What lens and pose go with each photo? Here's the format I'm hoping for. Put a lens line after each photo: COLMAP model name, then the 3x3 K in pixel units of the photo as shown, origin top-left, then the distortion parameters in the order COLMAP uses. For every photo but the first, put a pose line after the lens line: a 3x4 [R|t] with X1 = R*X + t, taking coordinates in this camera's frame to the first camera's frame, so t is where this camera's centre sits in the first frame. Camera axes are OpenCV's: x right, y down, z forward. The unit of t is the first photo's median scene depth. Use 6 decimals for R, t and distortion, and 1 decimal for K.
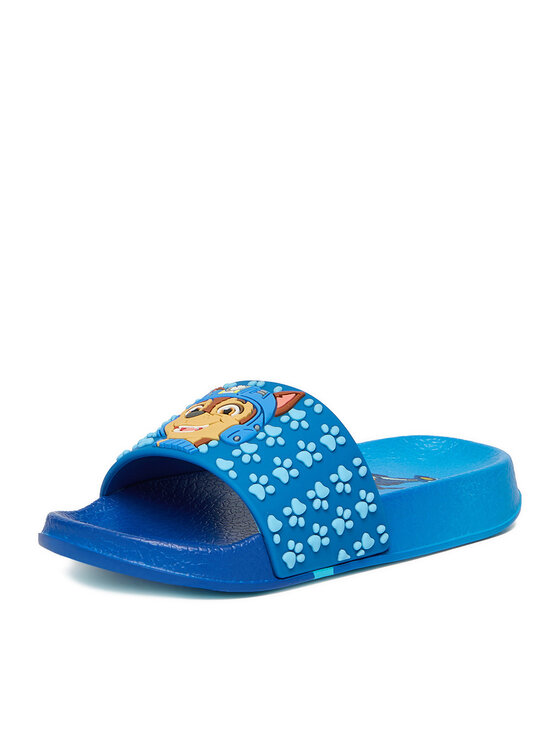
lens RADIAL K [[2487.9, 0, 280.0], [0, 2487.9, 373.6], [0, 0, 1]] dist [-0.100864, 0.000000]
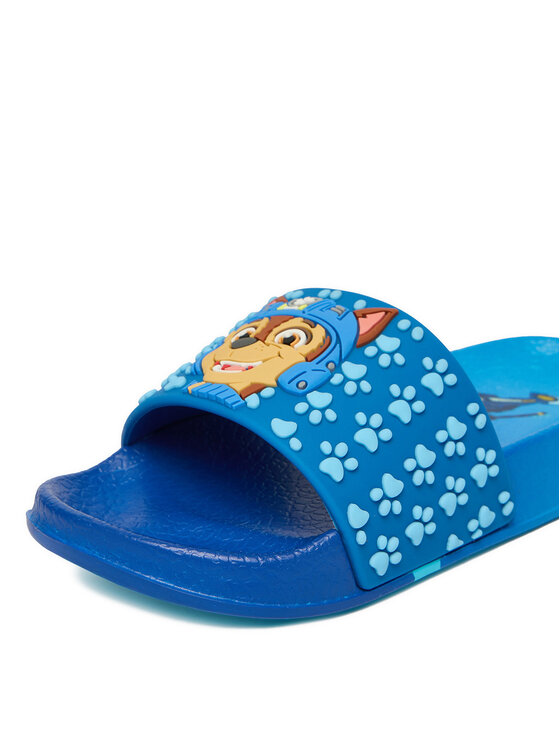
lens RADIAL K [[1423.0, 0, 279.4], [0, 1423.0, 370.5], [0, 0, 1]] dist [-0.015685, 0.000000]
pose [[0.998880, -0.005720, -0.046968, -0.004947], [0.011652, 0.991833, 0.127009, -0.027471], [0.045858, -0.127414, 0.990789, 0.600955]]
